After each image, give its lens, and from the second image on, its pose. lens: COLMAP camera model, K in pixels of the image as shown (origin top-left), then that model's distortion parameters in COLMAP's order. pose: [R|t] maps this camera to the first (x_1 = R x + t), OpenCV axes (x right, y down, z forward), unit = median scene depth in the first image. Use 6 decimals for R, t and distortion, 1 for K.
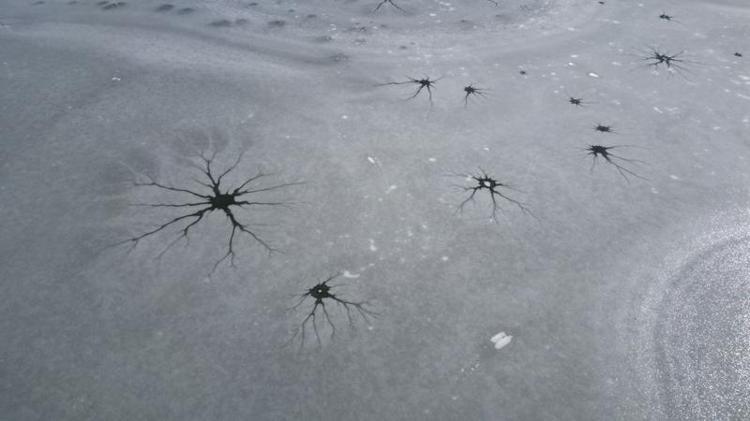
lens RADIAL K [[531.8, 0, 375.0], [0, 531.8, 210.5], [0, 0, 1]] dist [0.093932, -0.088690]
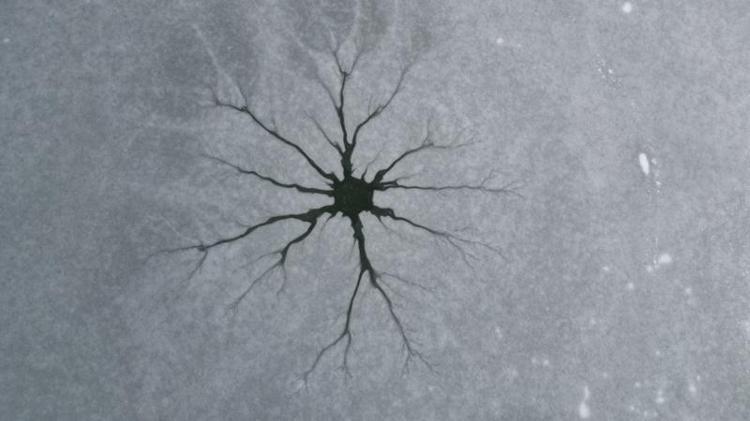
lens RADIAL K [[531.8, 0, 375.0], [0, 531.8, 210.5], [0, 0, 1]] dist [0.093932, -0.088690]
pose [[0.941925, 0.328101, -0.071603, -0.219560], [-0.217528, 0.758539, 0.614247, -0.359908], [0.255849, -0.562999, 0.785858, 0.562357]]
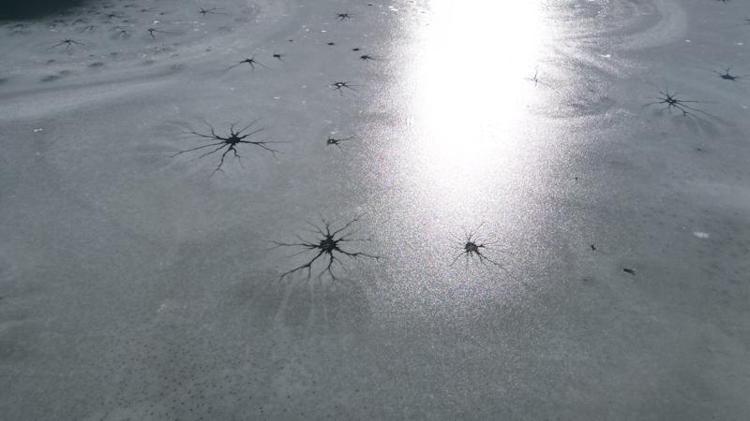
lens RADIAL K [[531.8, 0, 375.0], [0, 531.8, 210.5], [0, 0, 1]] dist [0.093932, -0.088690]
pose [[0.678379, -0.445387, 0.584322, -1.043177], [0.480079, 0.870754, 0.106357, 0.201827], [-0.556171, 0.208370, 0.804522, -0.496386]]
